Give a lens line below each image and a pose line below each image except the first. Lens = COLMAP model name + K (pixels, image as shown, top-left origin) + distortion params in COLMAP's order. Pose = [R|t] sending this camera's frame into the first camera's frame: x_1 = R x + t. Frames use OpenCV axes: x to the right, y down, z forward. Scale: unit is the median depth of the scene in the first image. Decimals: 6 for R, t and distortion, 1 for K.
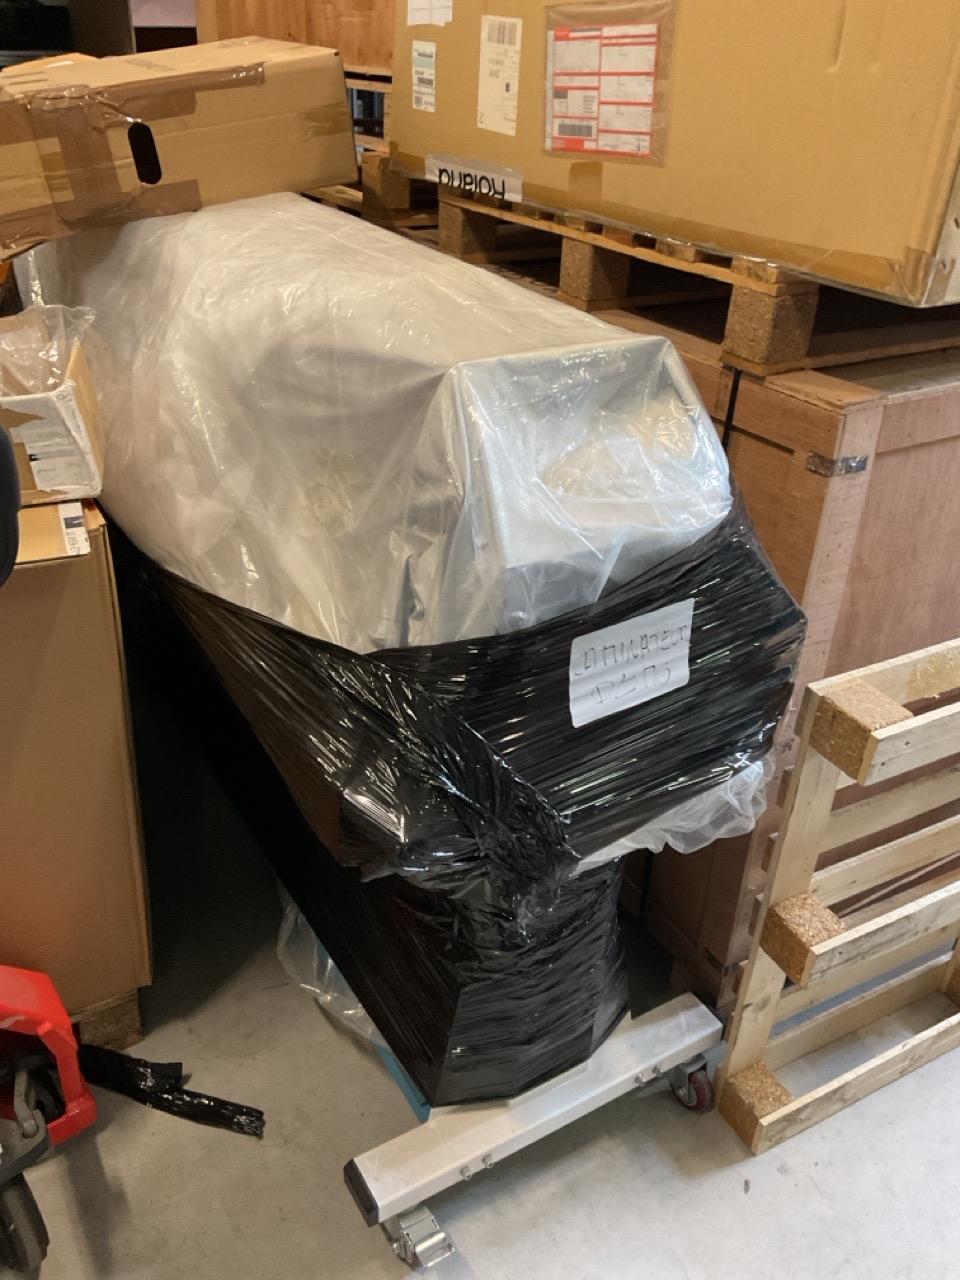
lens RADIAL K [[1093.0, 0, 445.7], [0, 1093.0, 620.9], [0, 0, 1]] dist [0.128276, -0.274632]
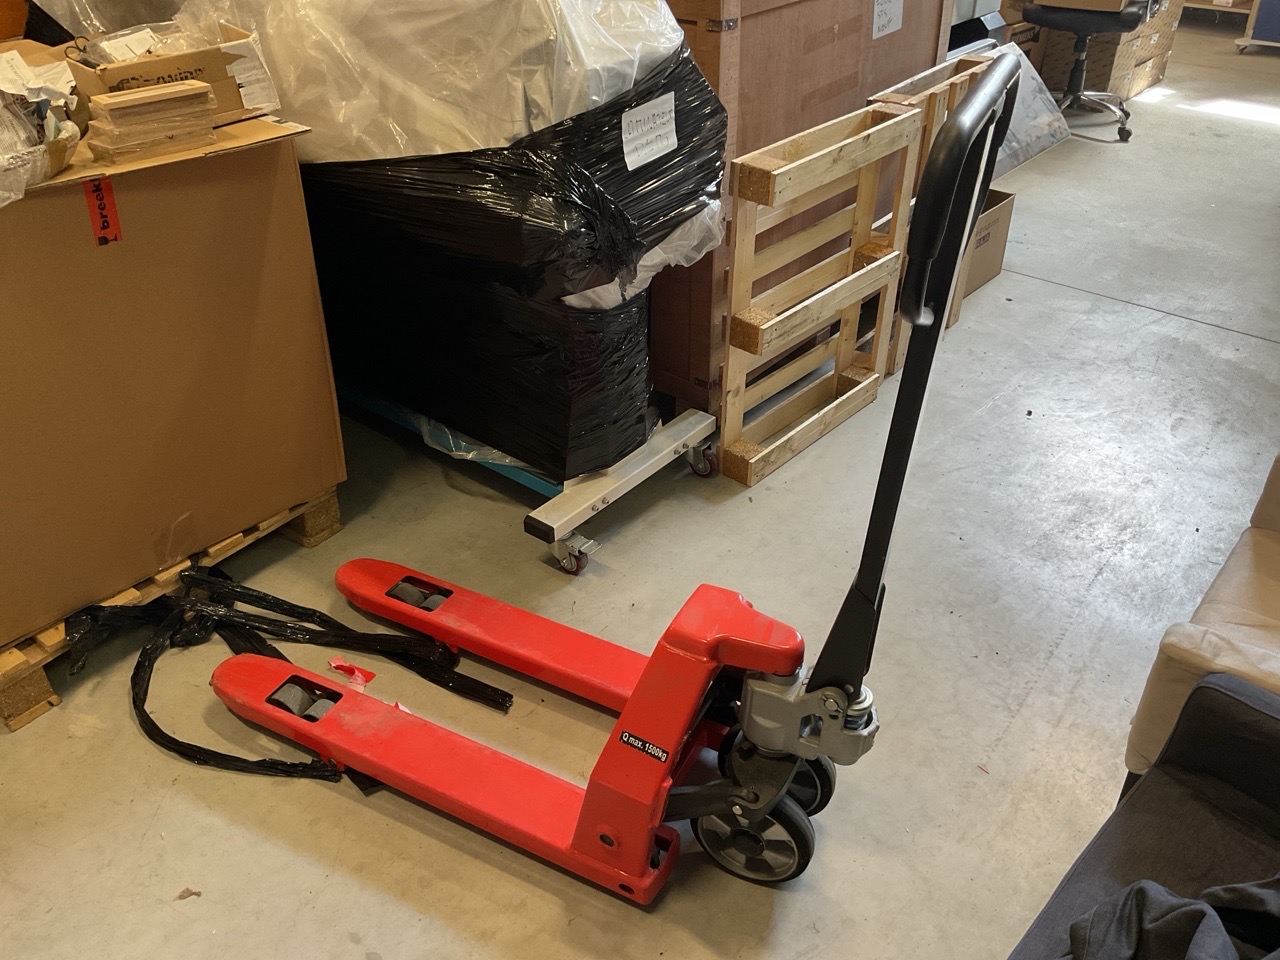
lens RADIAL K [[1074.3, 0, 640.0], [0, 1074.3, 480.0], [0, 0, 1]] dist [0.008396, -0.074566]
pose [[0.933996, -0.235390, 0.268781, -0.382028], [0.209124, 0.970133, 0.122918, 0.313059], [-0.289687, -0.058597, 0.955326, -0.600920]]
